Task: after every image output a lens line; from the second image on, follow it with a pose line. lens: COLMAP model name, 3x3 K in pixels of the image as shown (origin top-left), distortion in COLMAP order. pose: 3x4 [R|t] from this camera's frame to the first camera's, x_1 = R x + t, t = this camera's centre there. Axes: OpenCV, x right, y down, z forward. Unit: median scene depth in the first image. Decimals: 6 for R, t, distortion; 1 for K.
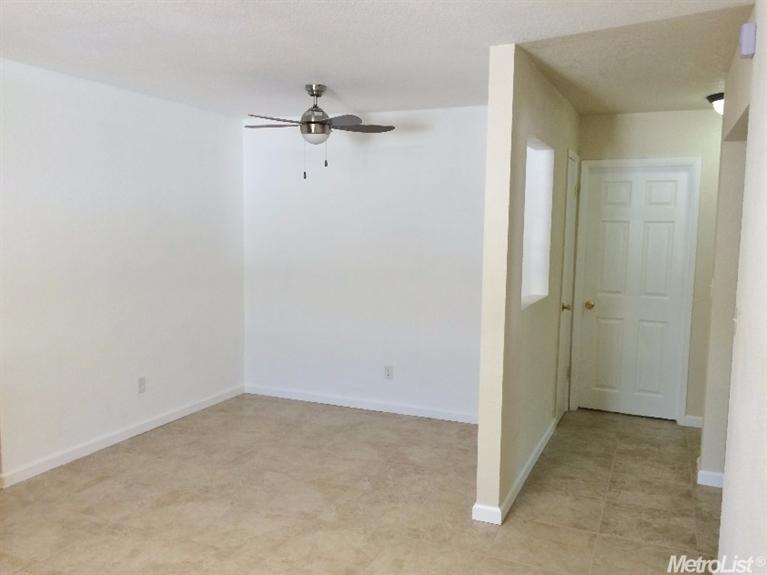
lens RADIAL K [[655.6, 0, 383.8], [0, 655.6, 290.7], [0, 0, 1]] dist [0.067923, -0.079186]
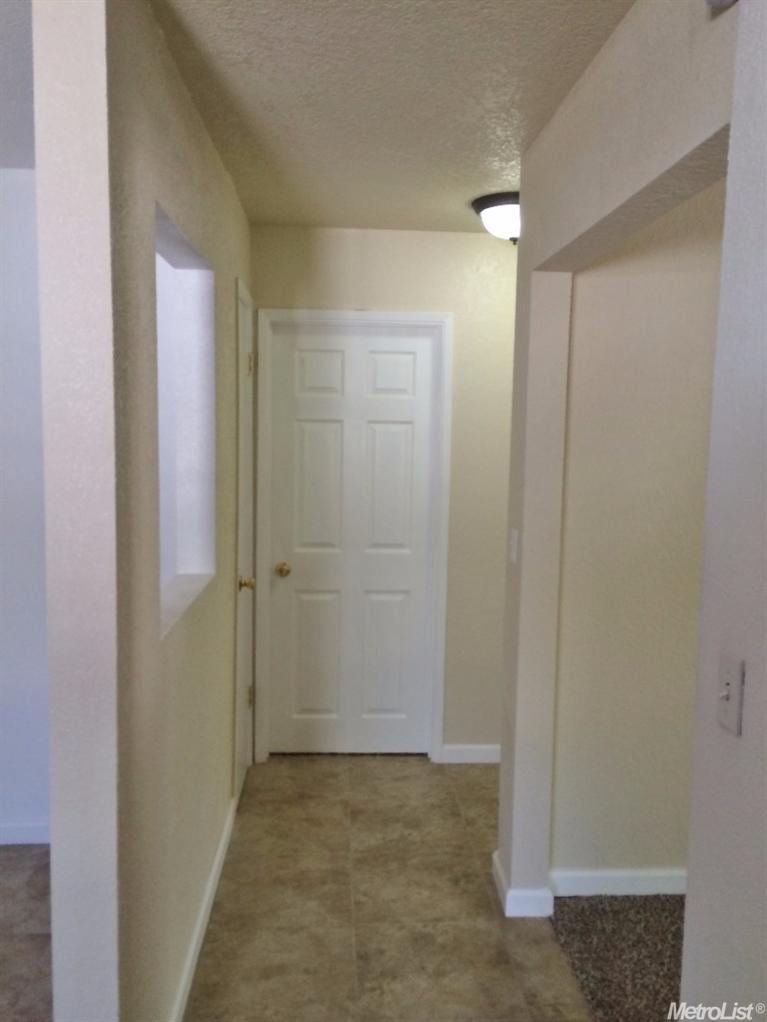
lens RADIAL K [[873.6, 0, 383.5], [0, 873.6, 511.0], [0, 0, 1]] dist [0.067923, -0.079186]
pose [[0.896013, -0.043238, 0.441918, 0.067512], [0.042537, 0.999029, 0.011501, -0.035296], [-0.441986, 0.008492, 0.896982, 0.317670]]
